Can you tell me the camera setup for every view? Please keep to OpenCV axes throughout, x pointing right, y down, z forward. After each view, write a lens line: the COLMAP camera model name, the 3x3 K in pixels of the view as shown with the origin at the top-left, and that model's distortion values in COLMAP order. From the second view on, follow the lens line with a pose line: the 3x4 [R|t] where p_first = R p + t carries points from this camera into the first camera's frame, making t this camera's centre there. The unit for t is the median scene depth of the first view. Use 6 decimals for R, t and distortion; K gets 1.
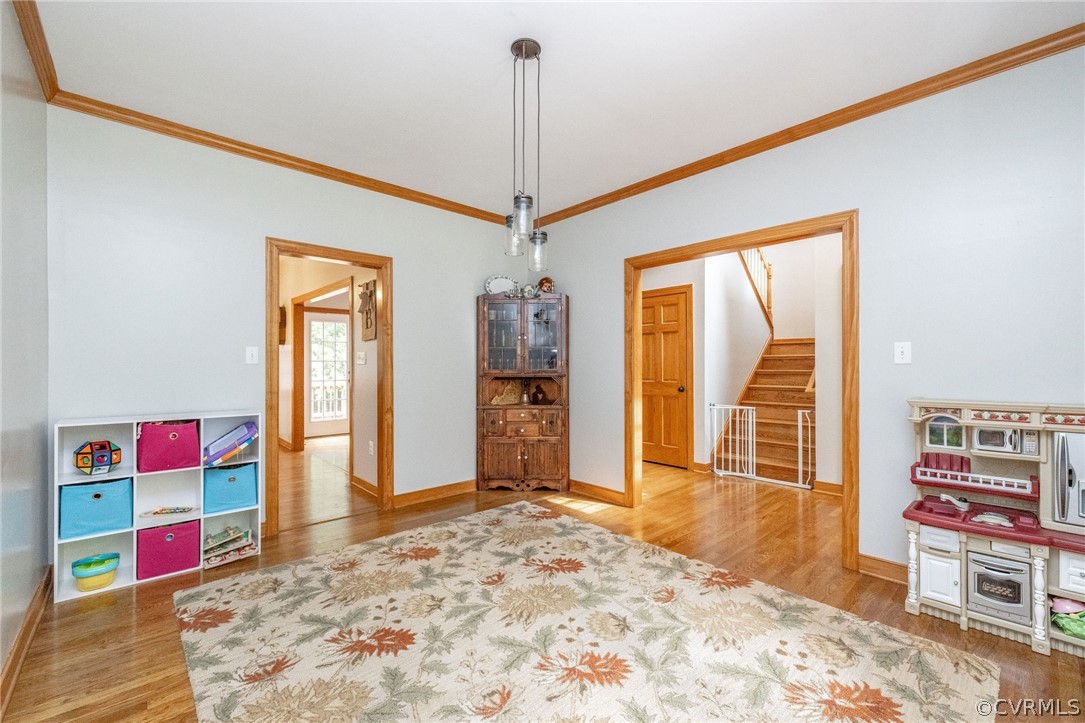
lens RADIAL K [[459.2, 0, 544.0], [0, 459.2, 359.4], [0, 0, 1]] dist [-0.000298, 0.000667]
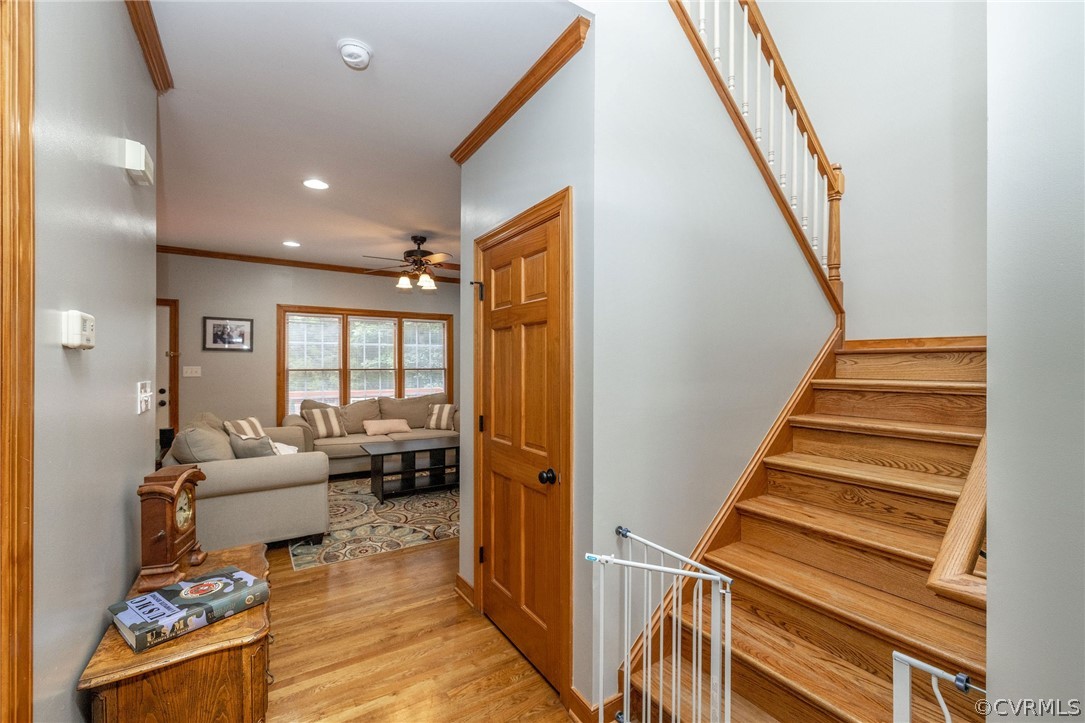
lens RADIAL K [[459.2, 0, 545.0], [0, 459.2, 360.9], [0, 0, 1]] dist [-0.000298, 0.000667]
pose [[0.984475, 0.002227, -0.175510, 0.330311], [-0.002058, 0.999997, 0.001142, -0.026263], [0.175512, -0.000763, 0.984477, 0.582955]]
